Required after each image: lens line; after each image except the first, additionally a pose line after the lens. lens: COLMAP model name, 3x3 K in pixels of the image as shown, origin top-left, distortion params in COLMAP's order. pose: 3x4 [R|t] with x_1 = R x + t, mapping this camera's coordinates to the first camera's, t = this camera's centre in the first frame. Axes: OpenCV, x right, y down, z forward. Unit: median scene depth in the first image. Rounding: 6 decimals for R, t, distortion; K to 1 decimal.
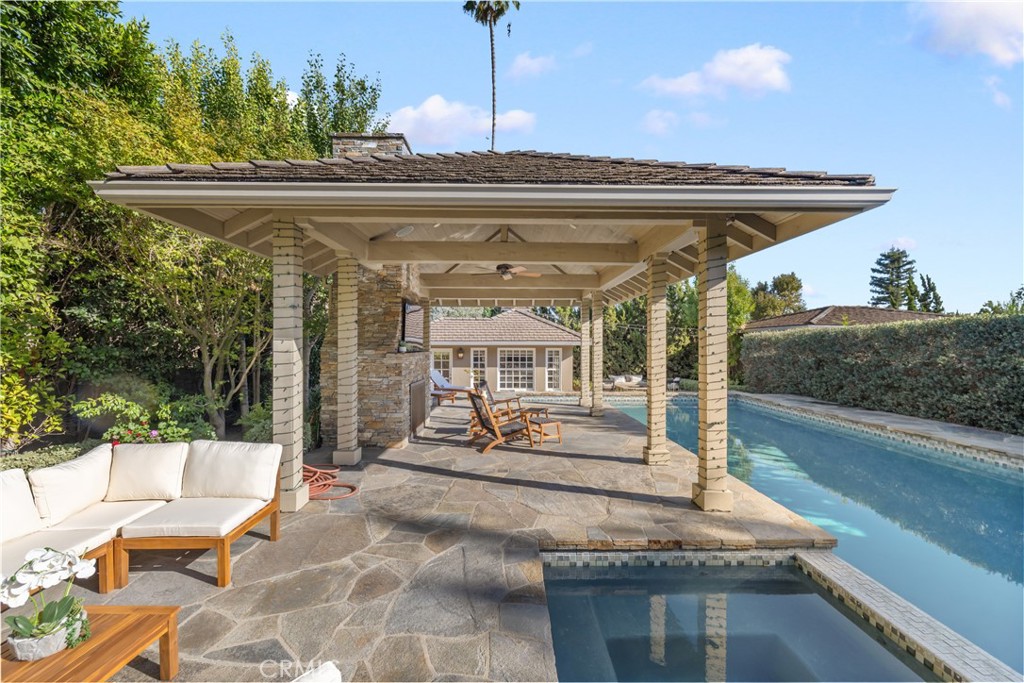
lens RADIAL K [[430.0, 0, 516.2], [0, 430.0, 342.6], [0, 0, 1]] dist [-0.001378, 0.000253]
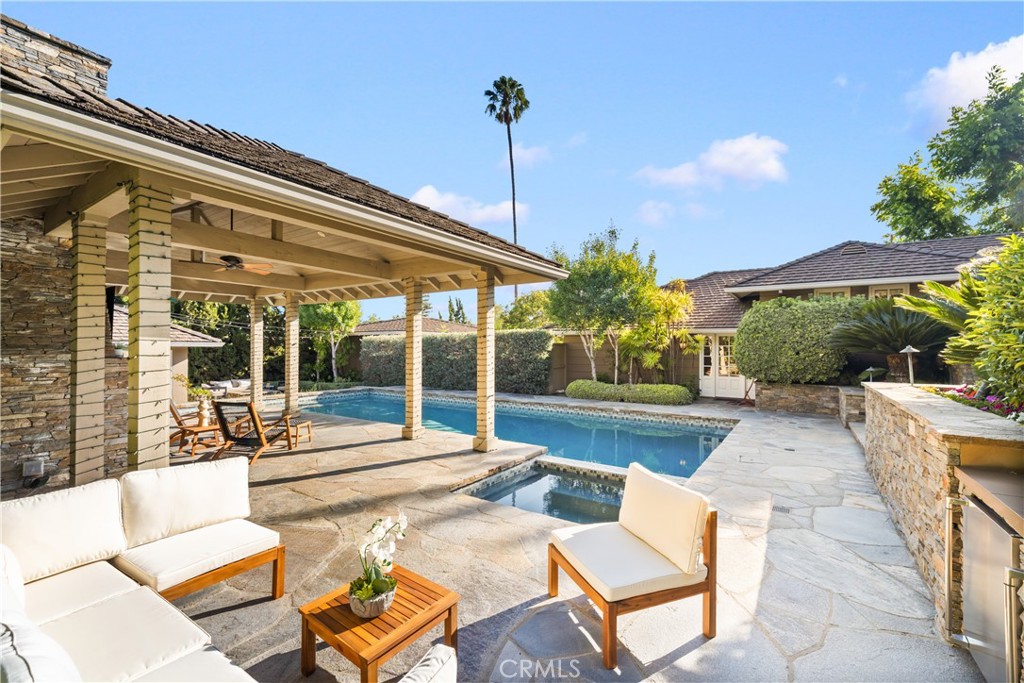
lens RADIAL K [[430.0, 0, 518.2], [0, 430.0, 343.7], [0, 0, 1]] dist [-0.001378, 0.000253]
pose [[0.569869, 0.005773, 0.821715, -0.621819], [-0.006052, 0.999978, -0.002829, -0.001893], [-0.821713, -0.003361, 0.569891, 0.005643]]
